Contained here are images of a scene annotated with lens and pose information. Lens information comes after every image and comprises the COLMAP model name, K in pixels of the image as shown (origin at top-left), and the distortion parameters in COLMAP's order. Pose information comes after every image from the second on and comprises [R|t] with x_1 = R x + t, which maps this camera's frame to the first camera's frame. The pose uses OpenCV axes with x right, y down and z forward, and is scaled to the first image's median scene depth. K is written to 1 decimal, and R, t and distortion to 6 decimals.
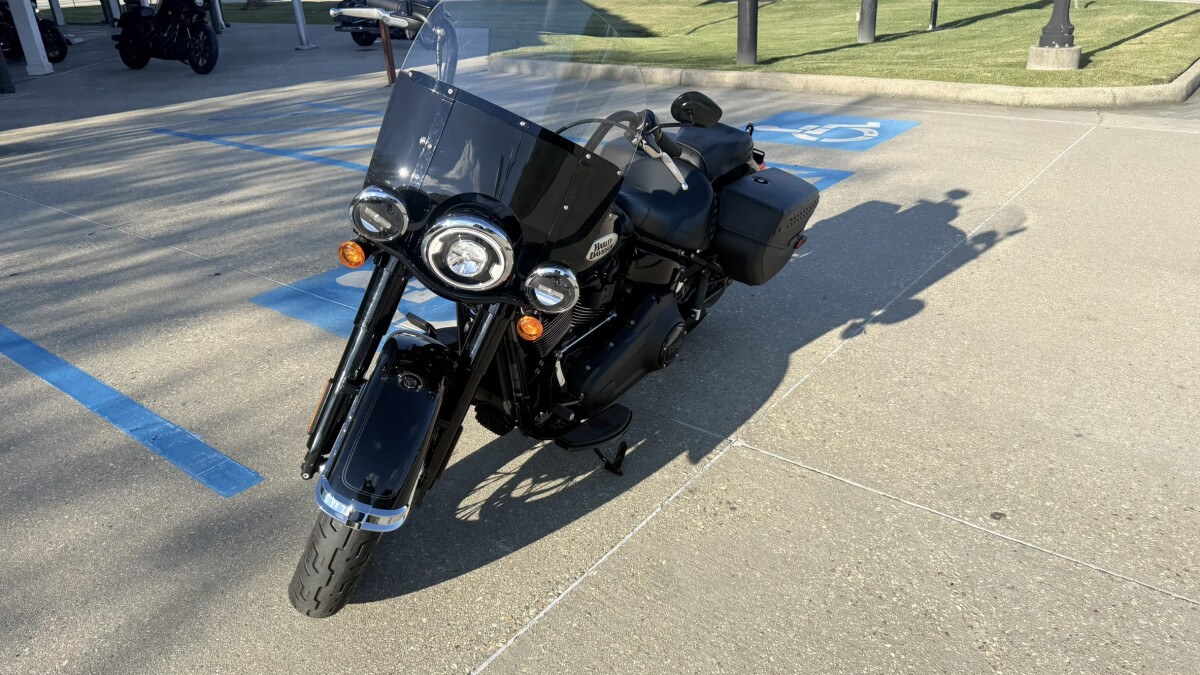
lens RADIAL K [[833.8, 0, 590.4], [0, 833.8, 340.1], [0, 0, 1]] dist [0.051459, -0.065228]
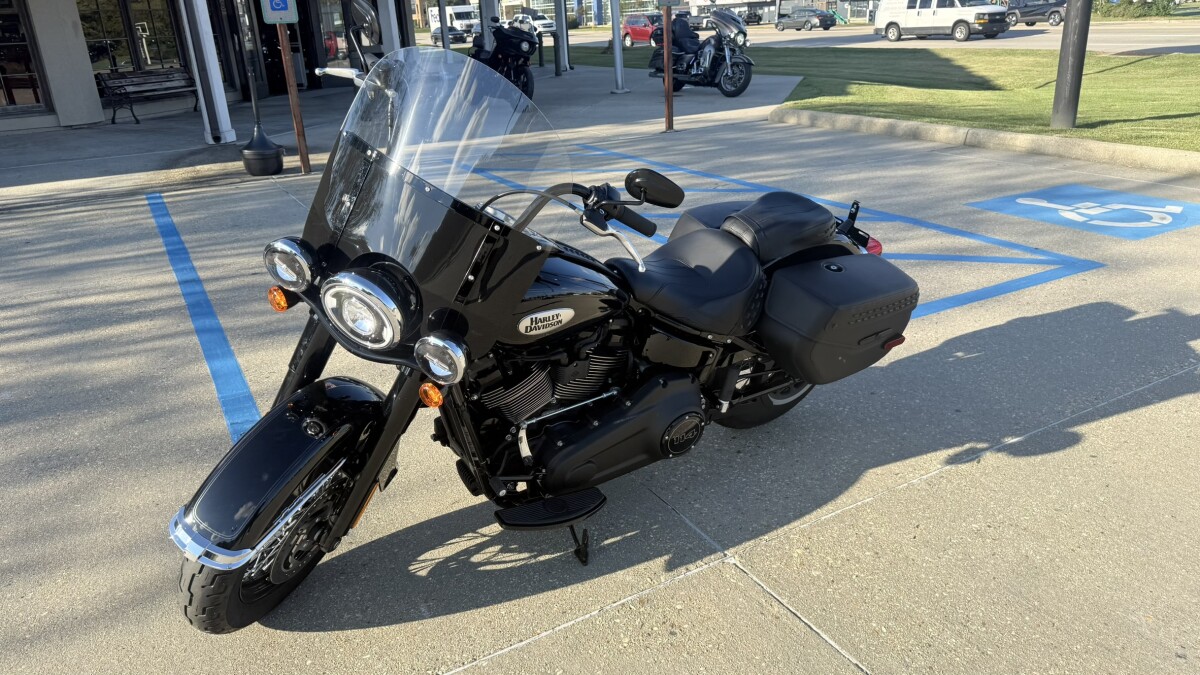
lens RADIAL K [[833.8, 0, 590.4], [0, 833.8, 340.1], [0, 0, 1]] dist [0.051459, -0.065228]
pose [[0.924674, 0.141395, -0.353533, 0.251958], [-0.158020, 0.987263, -0.018451, -0.051438], [0.346422, 0.072927, 0.935240, 0.085742]]
